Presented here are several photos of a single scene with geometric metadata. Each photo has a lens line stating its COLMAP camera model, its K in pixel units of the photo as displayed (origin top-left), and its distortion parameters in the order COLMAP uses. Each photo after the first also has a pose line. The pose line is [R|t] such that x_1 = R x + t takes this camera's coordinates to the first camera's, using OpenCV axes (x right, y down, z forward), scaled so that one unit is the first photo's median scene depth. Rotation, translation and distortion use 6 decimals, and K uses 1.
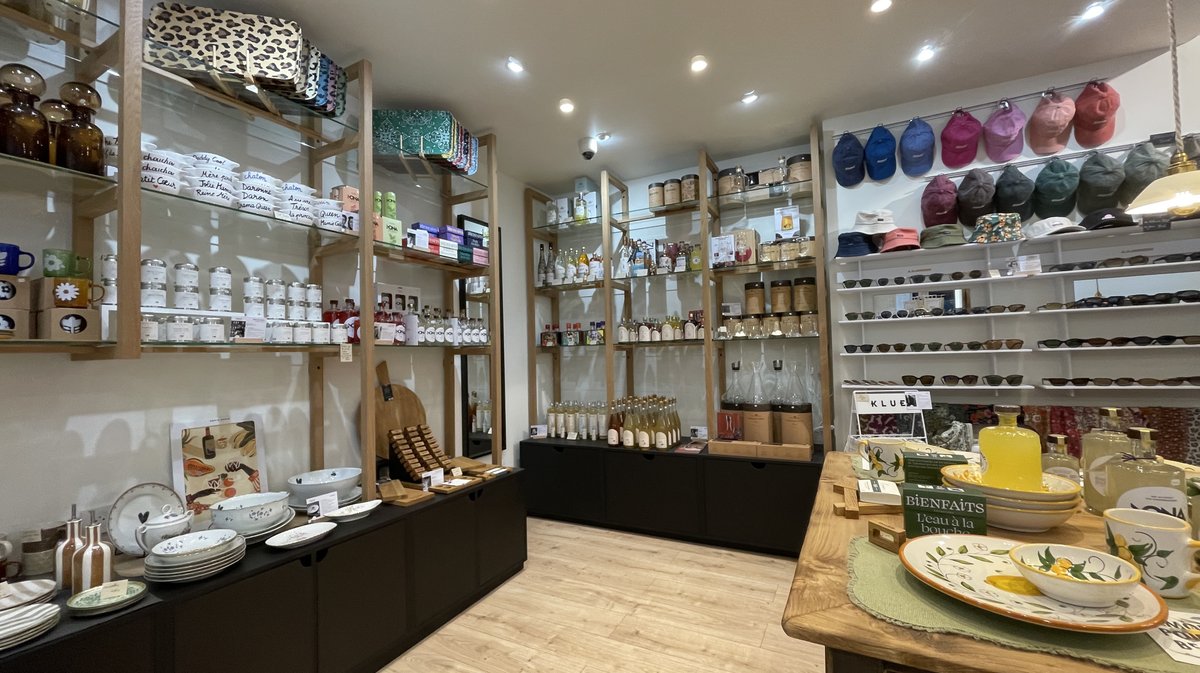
lens RADIAL K [[472.8, 0, 568.4], [0, 472.8, 336.2], [0, 0, 1]] dist [-0.001557, -0.000760]
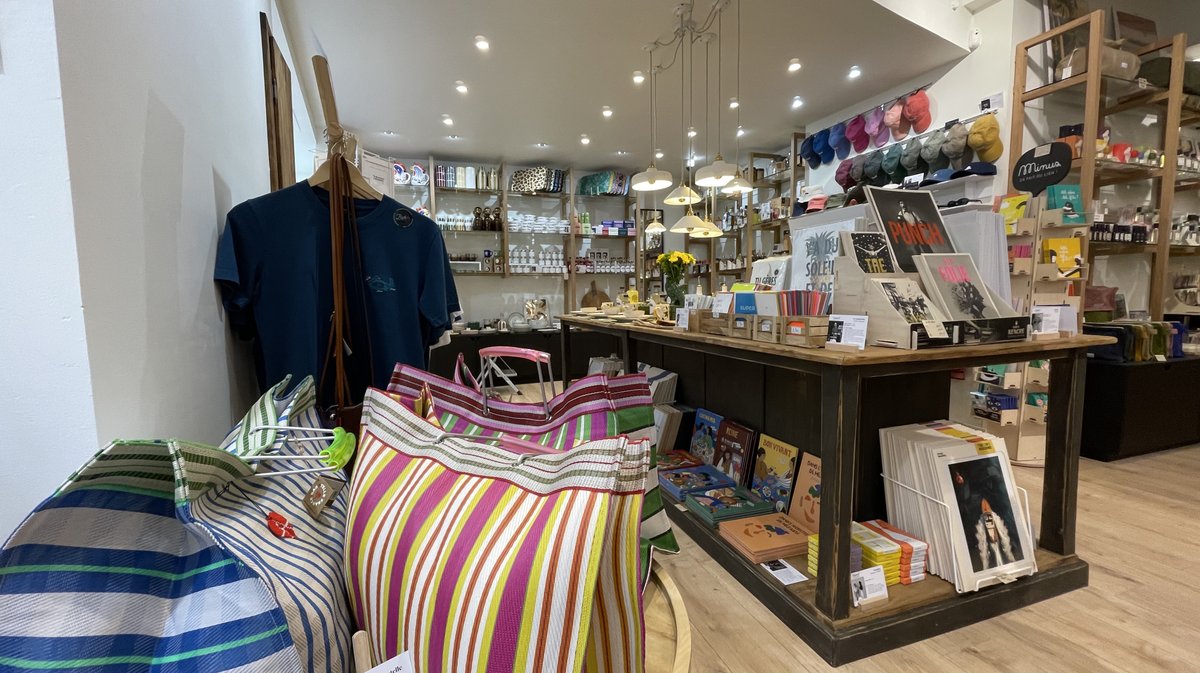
lens RADIAL K [[472.8, 0, 598.1], [0, 472.8, 339.9], [0, 0, 1]] dist [-0.001557, -0.000760]
pose [[0.744900, 0.070815, -0.663408, 1.585185], [0.023630, 0.990927, 0.132309, 0.042430], [0.666758, -0.114234, 0.736468, -1.020844]]
